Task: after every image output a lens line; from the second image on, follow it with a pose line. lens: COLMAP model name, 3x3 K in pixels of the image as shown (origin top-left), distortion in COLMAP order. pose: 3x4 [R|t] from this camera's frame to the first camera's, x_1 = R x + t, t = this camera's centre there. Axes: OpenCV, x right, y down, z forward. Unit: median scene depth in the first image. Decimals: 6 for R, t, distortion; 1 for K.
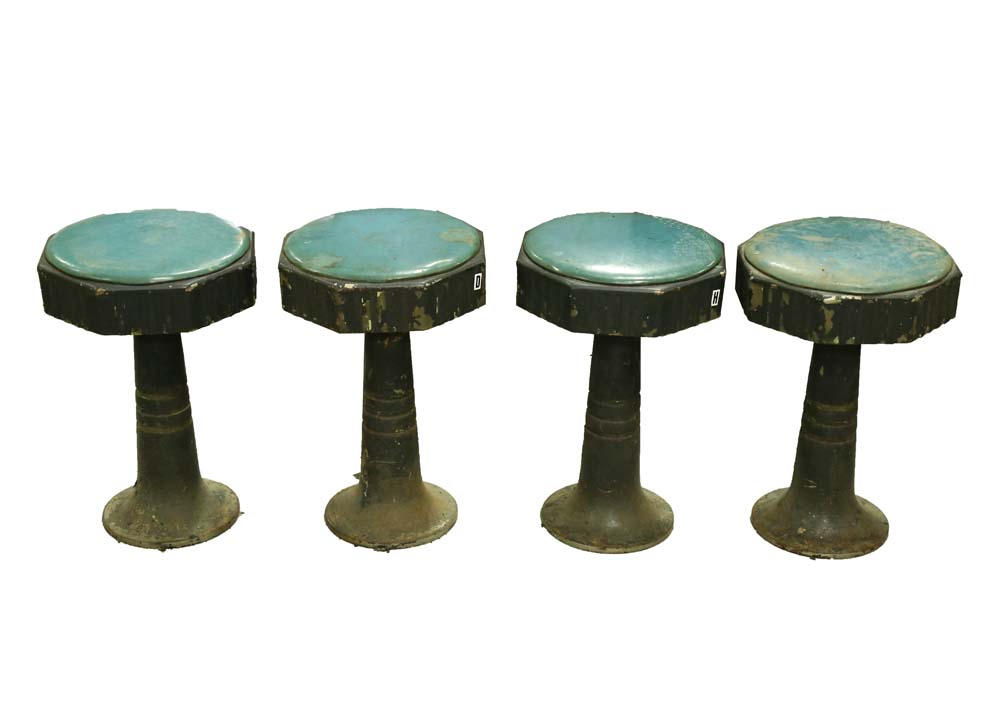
lens RADIAL K [[1607.3, 0, 495.5], [0, 1607.3, 362.7], [0, 0, 1]] dist [0.167758, 0.013951]
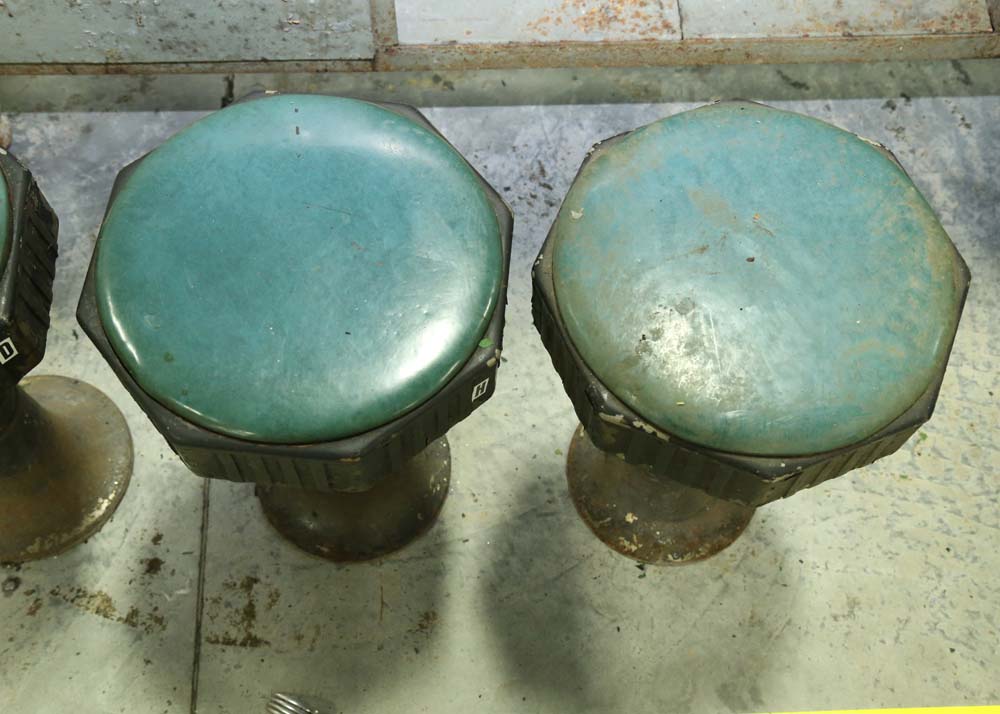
lens RADIAL K [[1143.8, 0, 500.0], [0, 1143.8, 357.0], [0, 0, 1]] dist [0.026063, 0.049227]
pose [[0.999792, -0.010580, 0.017453, 0.134120], [-0.003208, 0.763032, 0.646353, -0.276198], [-0.020156, -0.646274, 0.762839, 0.718125]]
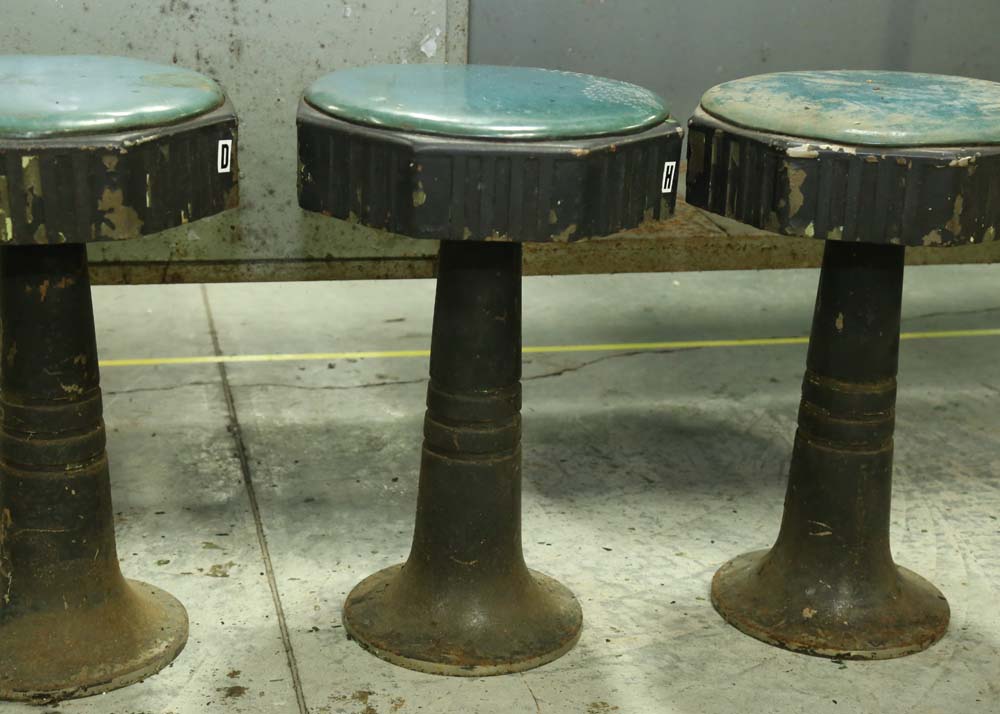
lens RADIAL K [[1788.1, 0, 494.4], [0, 1788.1, 364.1], [0, 0, 1]] dist [0.215610, 0.026885]
pose [[0.981899, -0.032978, 0.186513, -0.035841], [0.052343, 0.993622, -0.099875, 0.078489], [-0.182030, 0.107830, 0.977363, 0.416627]]
